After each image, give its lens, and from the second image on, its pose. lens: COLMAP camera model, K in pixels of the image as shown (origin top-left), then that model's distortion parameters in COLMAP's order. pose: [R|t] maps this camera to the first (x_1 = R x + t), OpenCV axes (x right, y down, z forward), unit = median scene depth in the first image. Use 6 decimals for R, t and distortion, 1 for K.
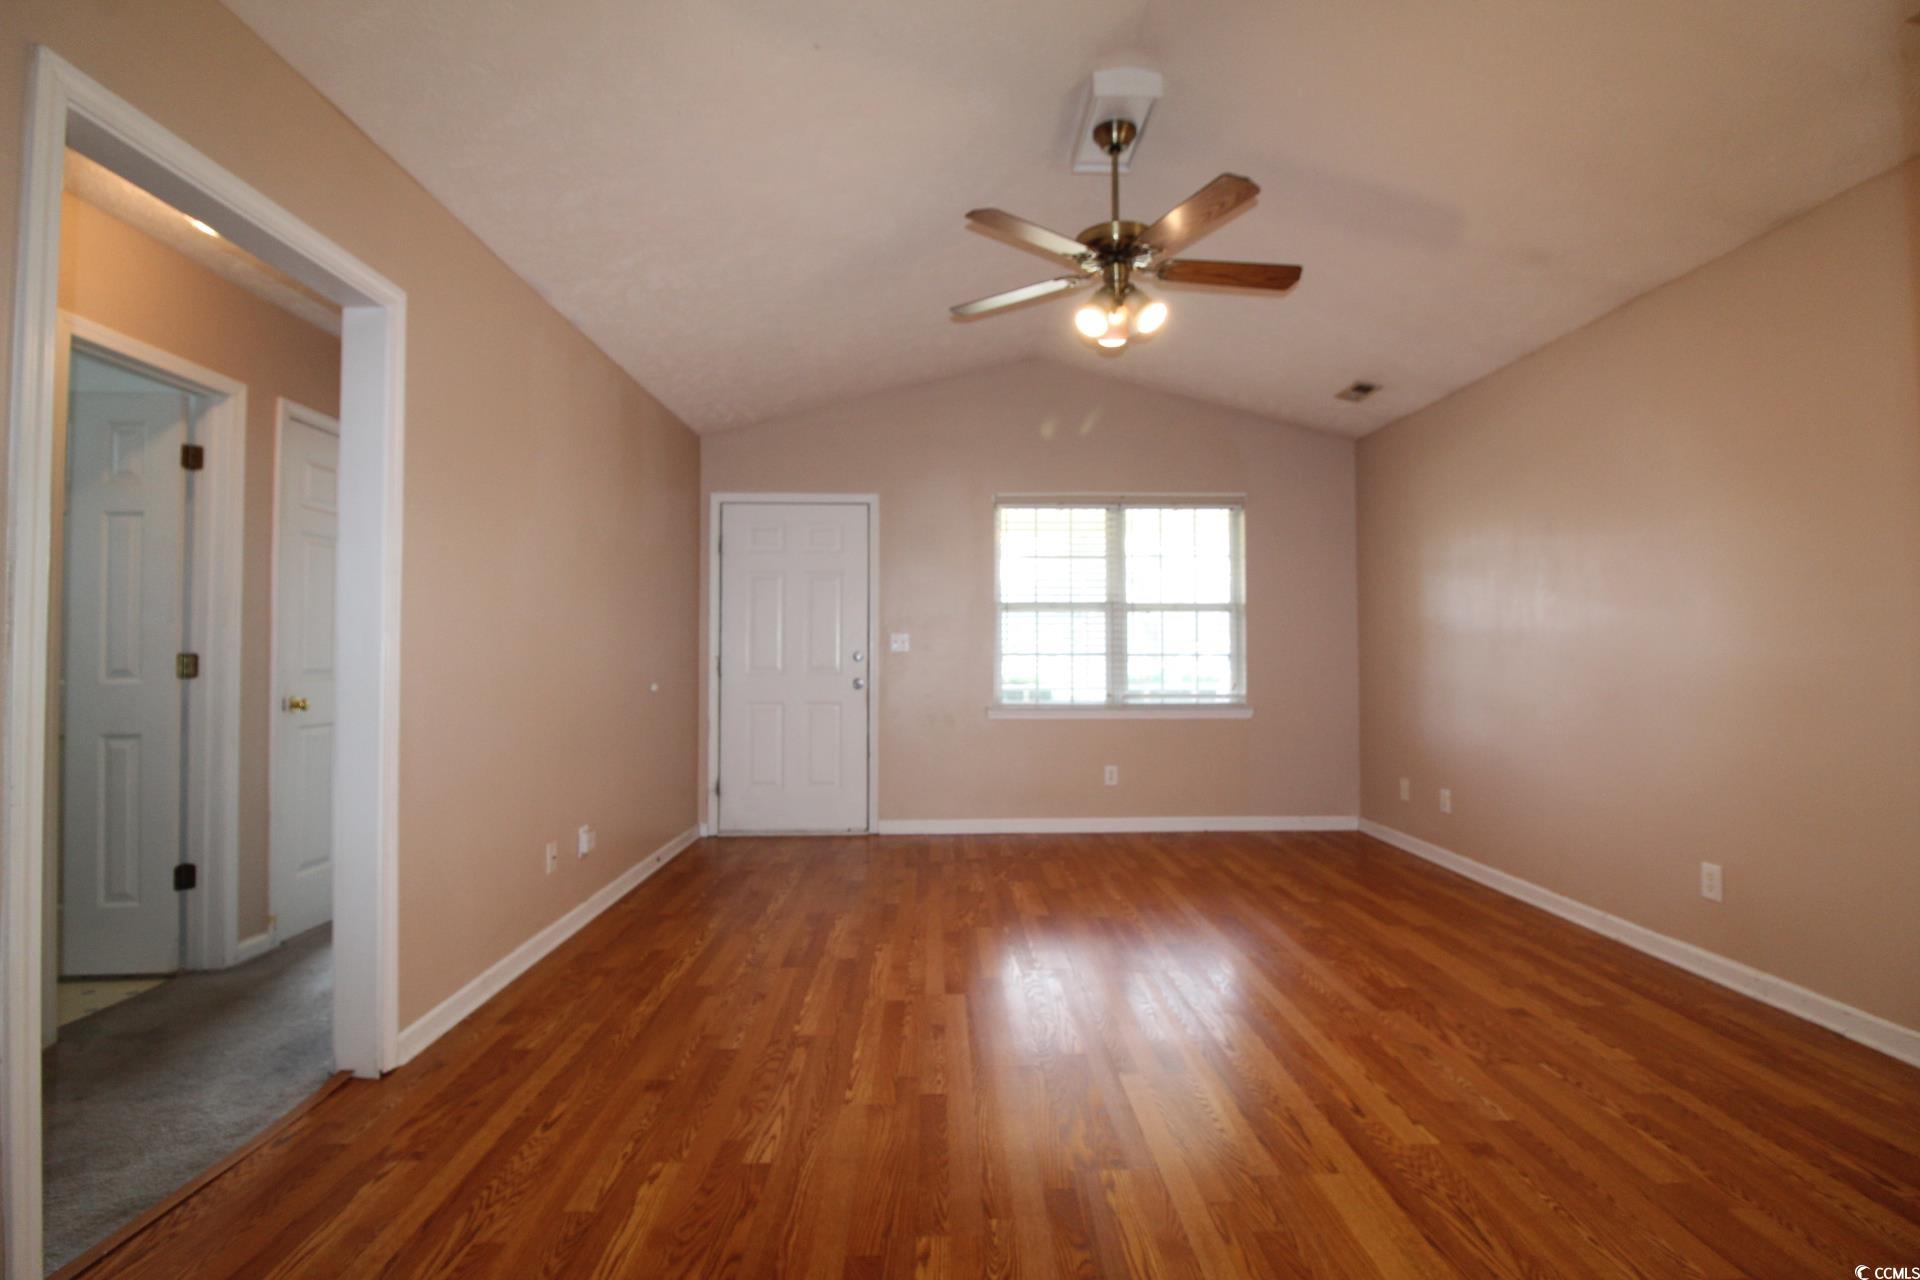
lens RADIAL K [[886.3, 0, 962.9], [0, 886.3, 636.1], [0, 0, 1]] dist [-0.002666, -0.010851]
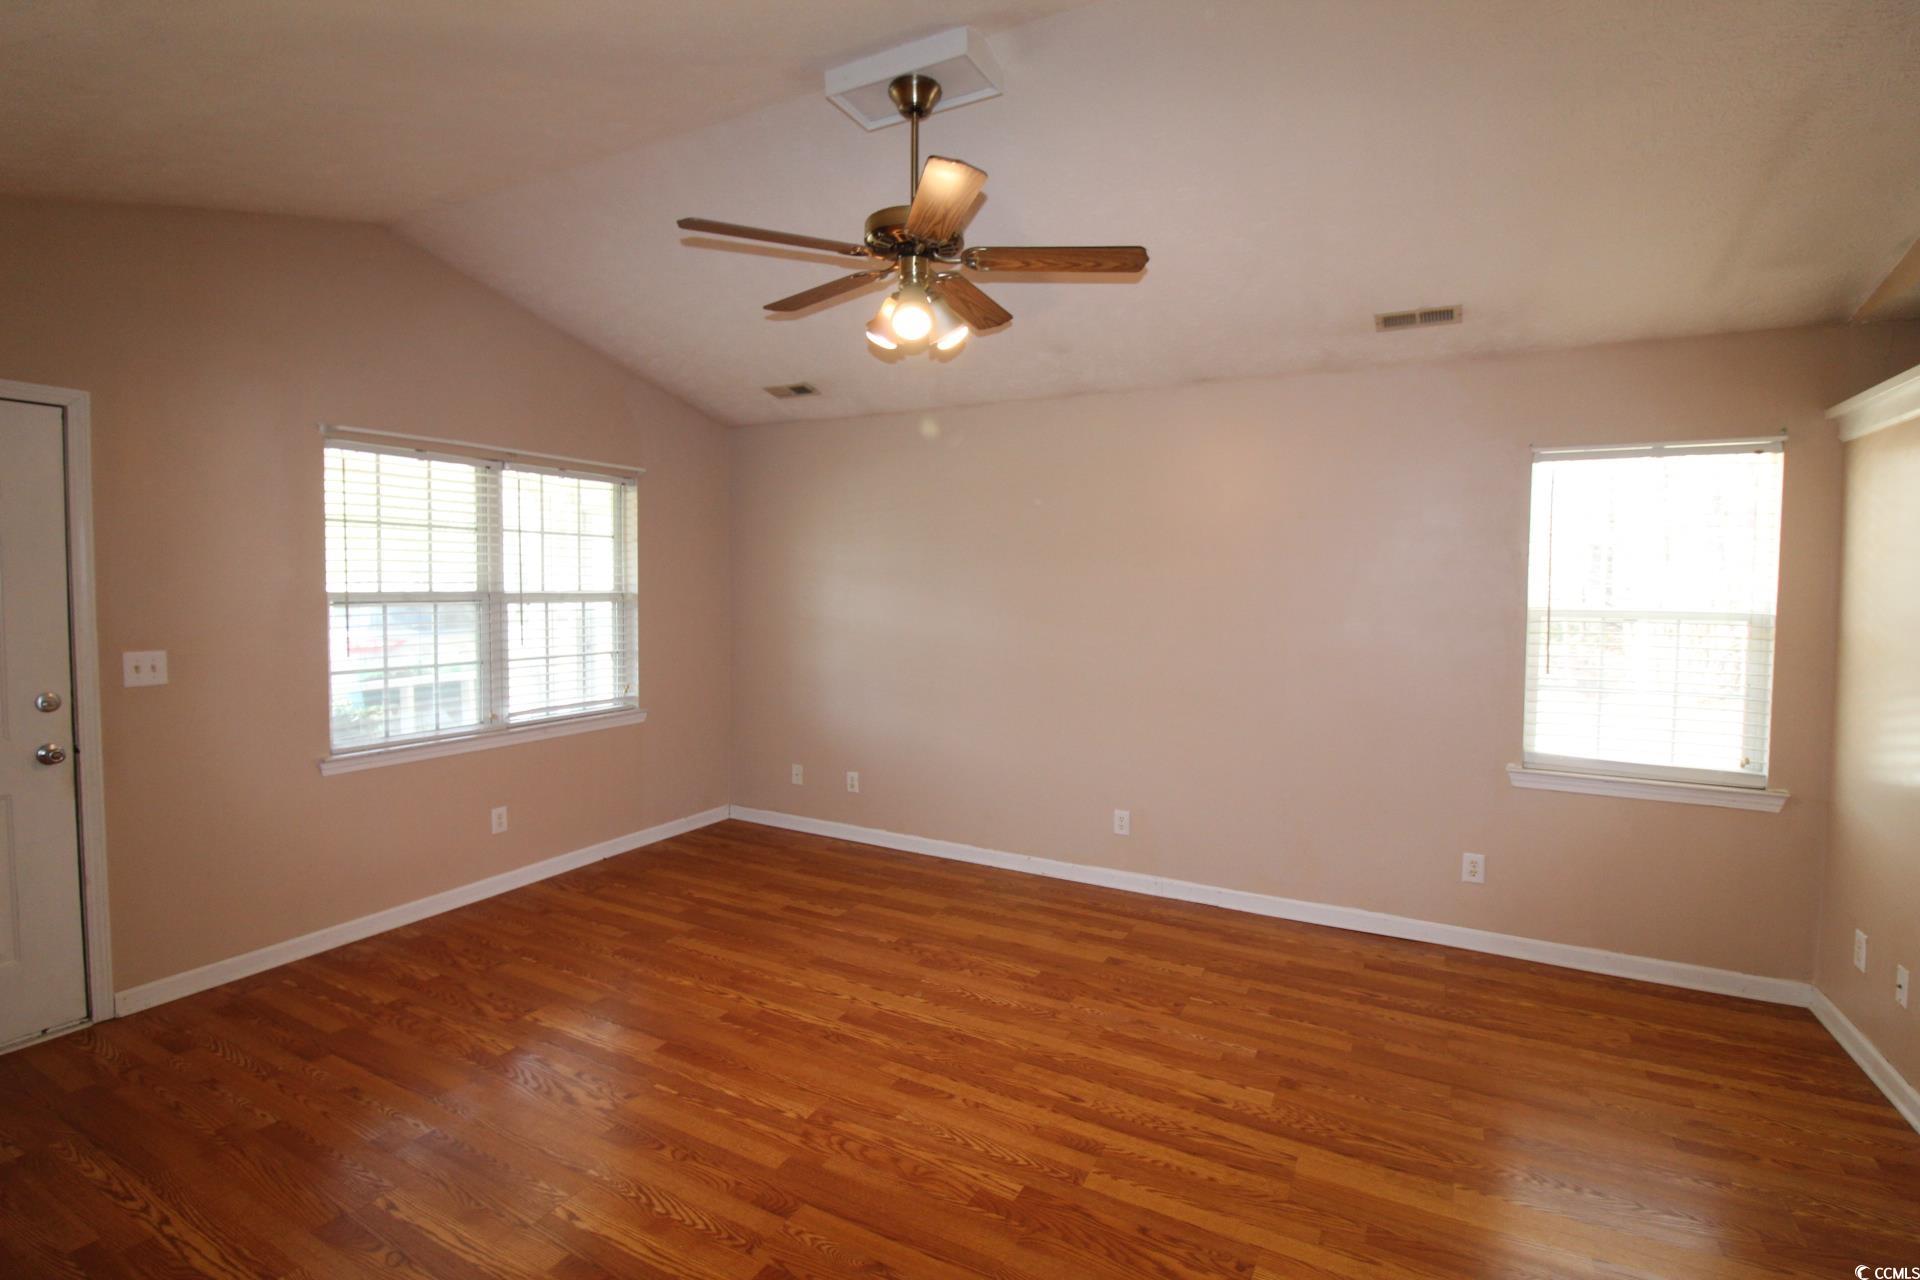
lens RADIAL K [[886.3, 0, 958.0], [0, 886.3, 631.7], [0, 0, 1]] dist [-0.002666, -0.010851]
pose [[0.498230, -0.041360, 0.866058, -0.477240], [-0.028603, 0.997534, 0.064094, -0.107607], [-0.866573, -0.056705, 0.495819, 0.470791]]
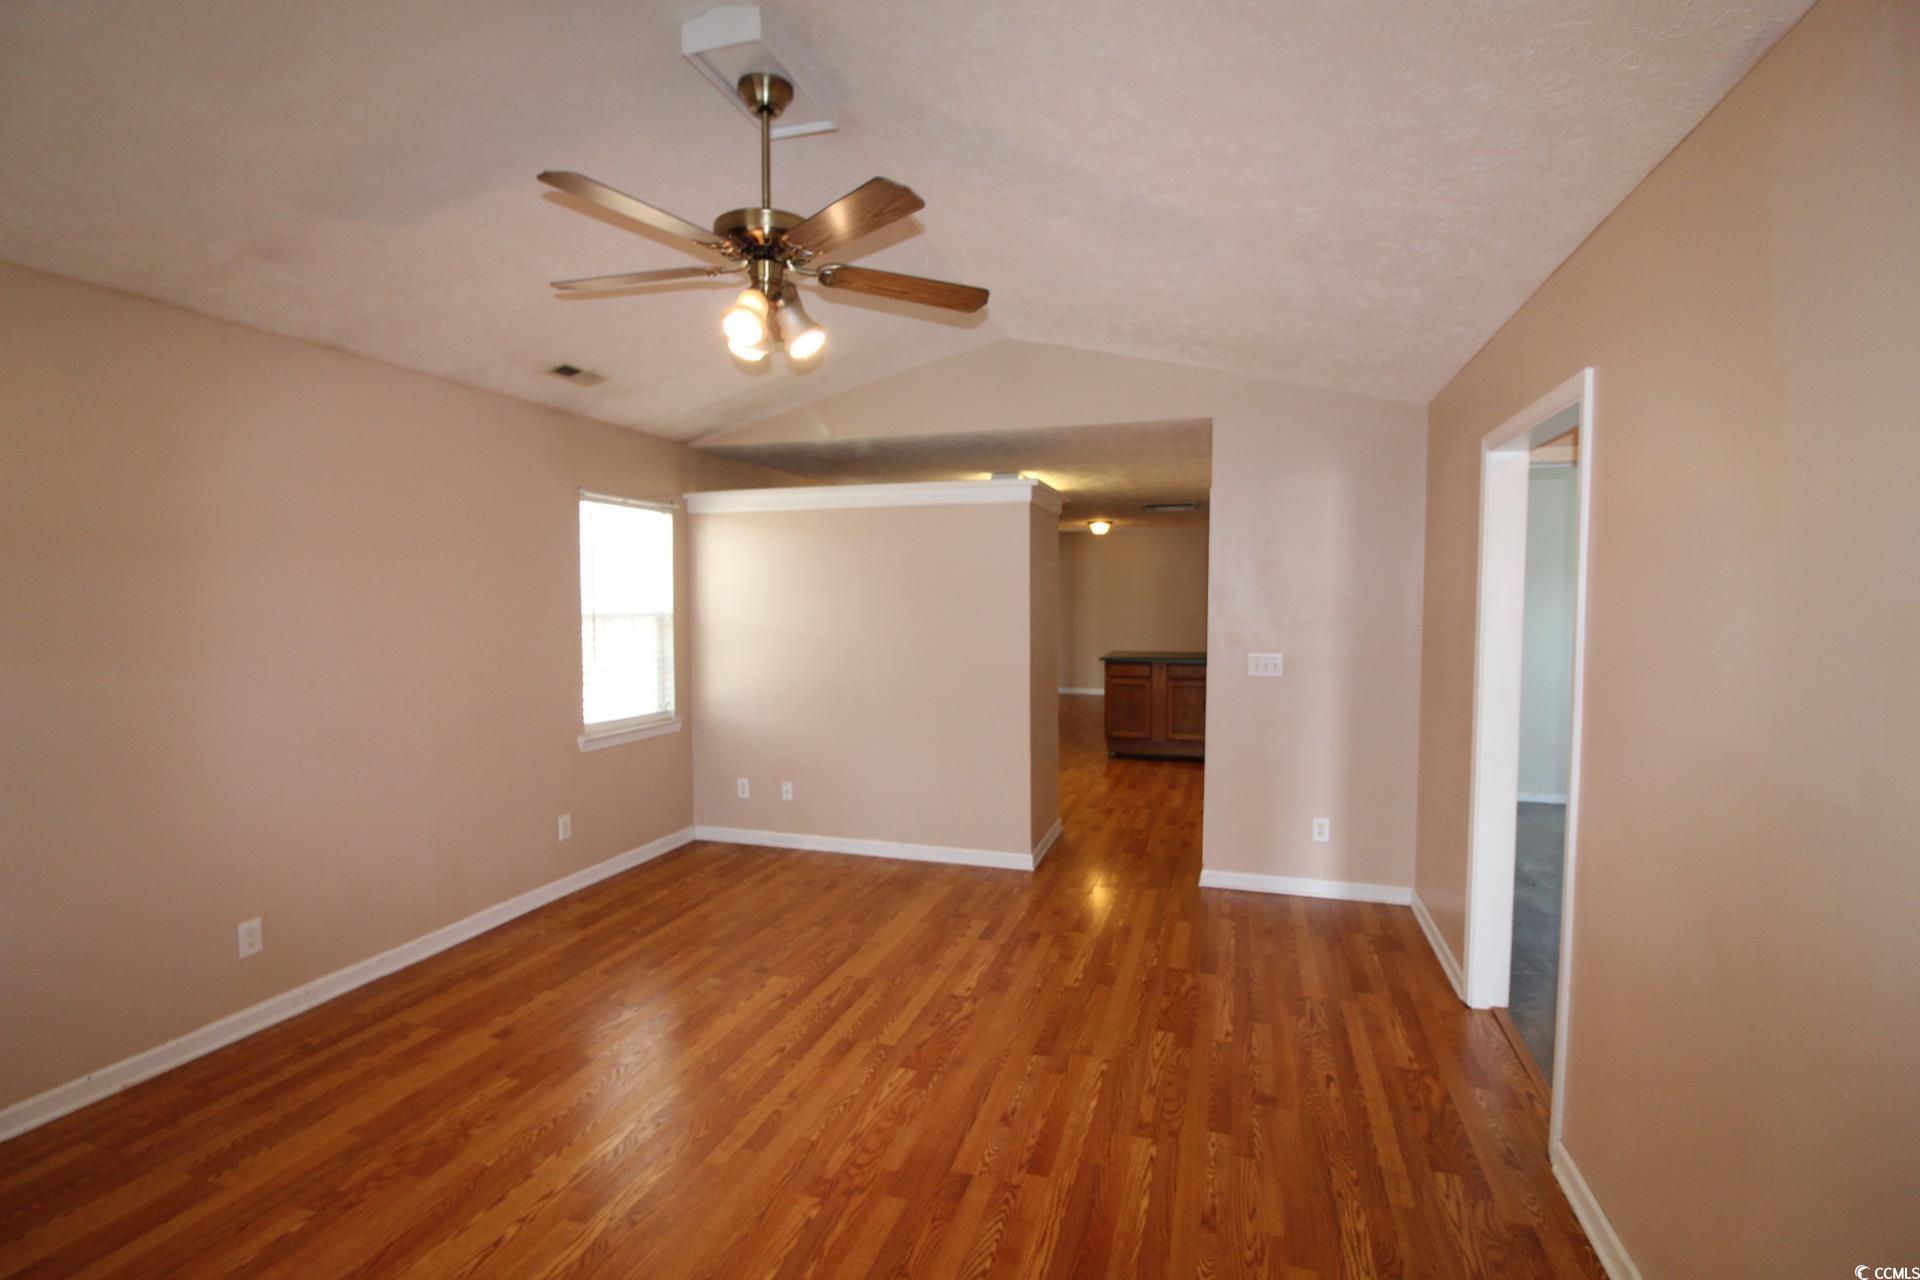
lens RADIAL K [[886.3, 0, 963.0], [0, 886.3, 643.9], [0, 0, 1]] dist [-0.002666, -0.010851]
pose [[-0.945041, -0.017559, 0.326480, -0.228258], [-0.007052, 0.999419, 0.033337, -0.090611], [-0.326876, 0.029203, -0.944616, 1.502165]]
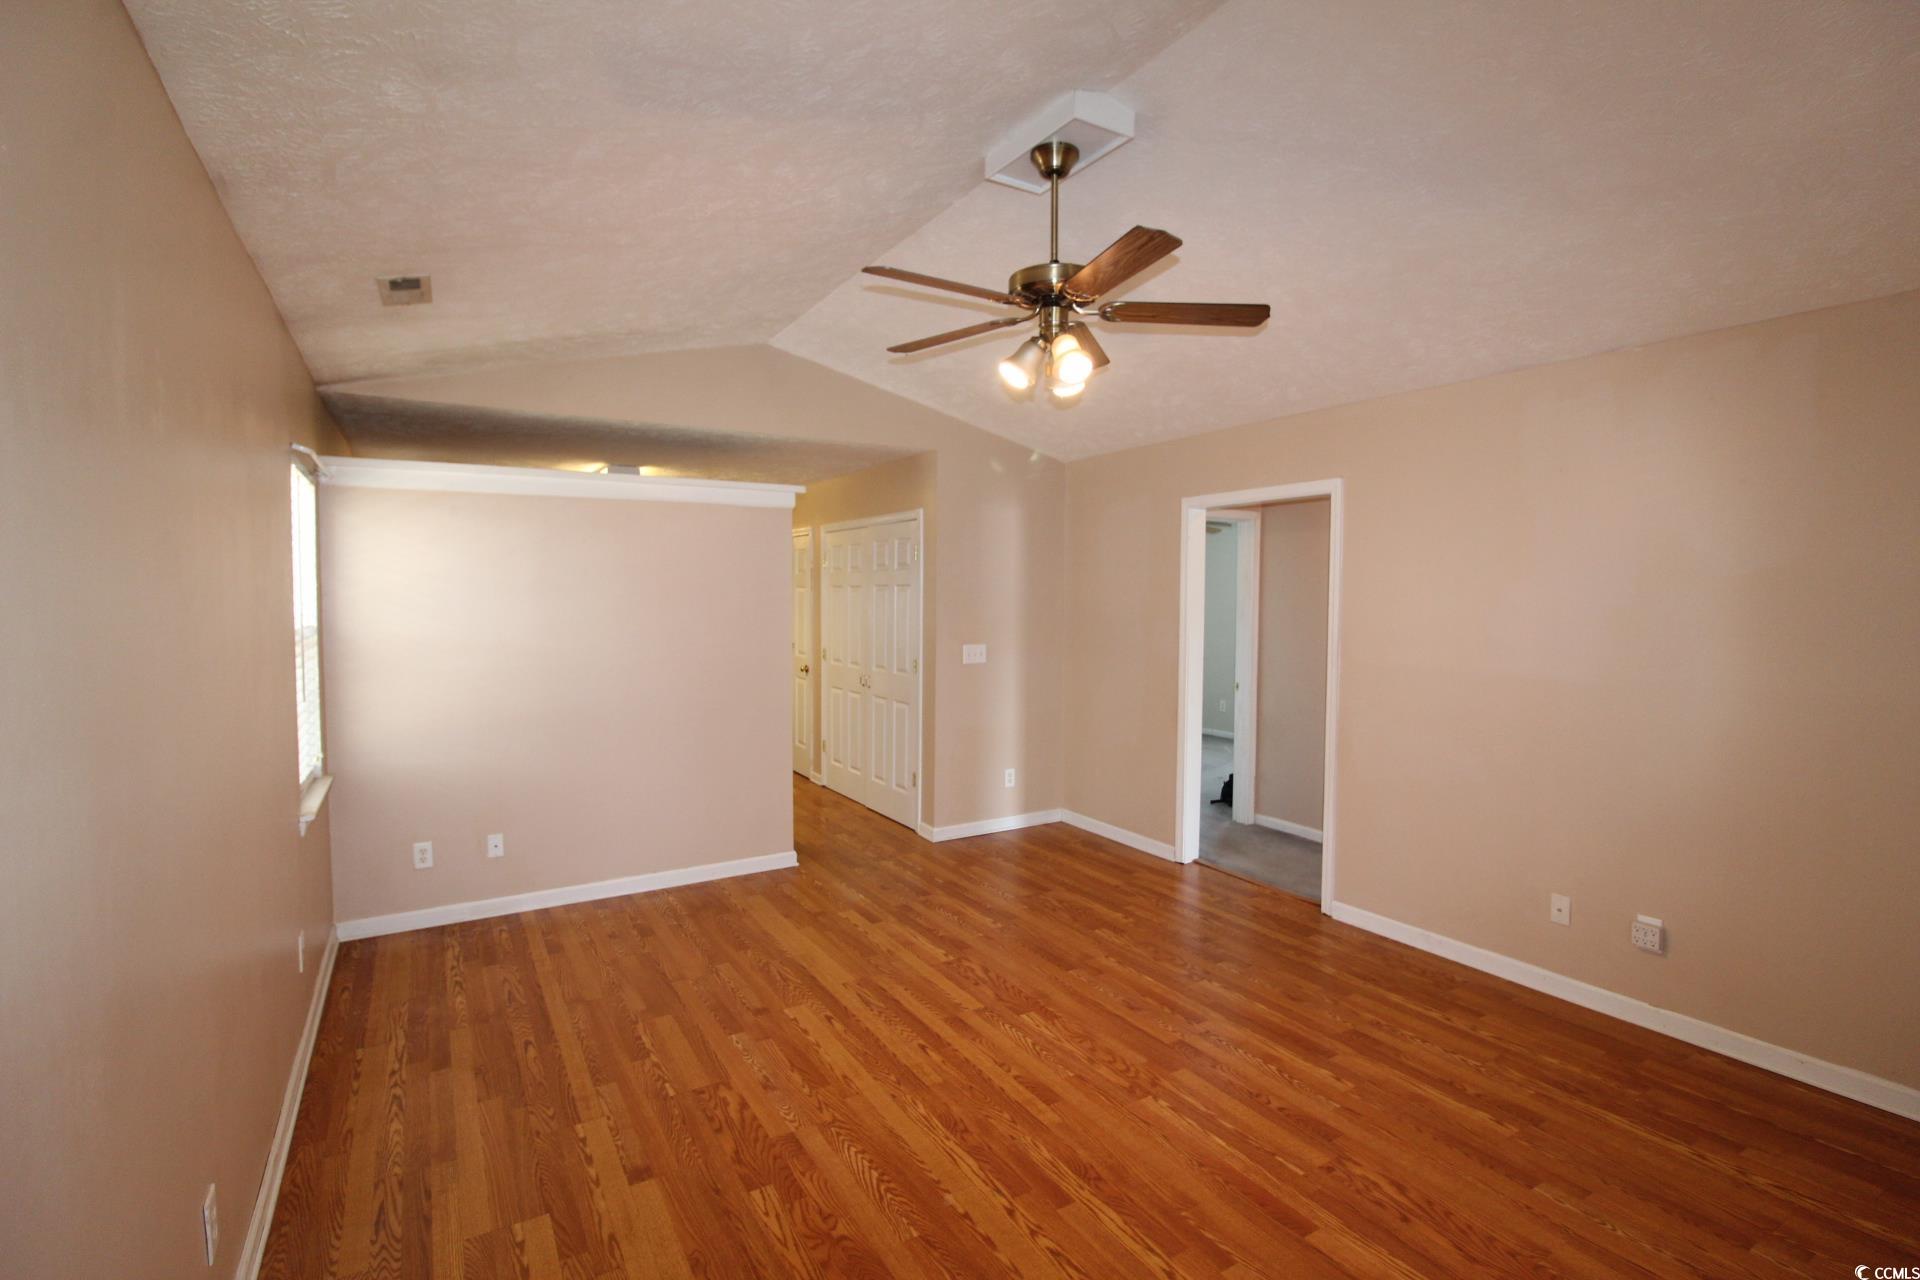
lens RADIAL K [[886.3, 0, 962.4], [0, 886.3, 628.9], [0, 0, 1]] dist [-0.002666, -0.010851]
pose [[-0.869539, 0.019764, -0.493469, 0.625113], [0.011413, 0.999736, 0.019928, -0.099337], [0.493733, 0.011696, -0.869535, 1.540378]]
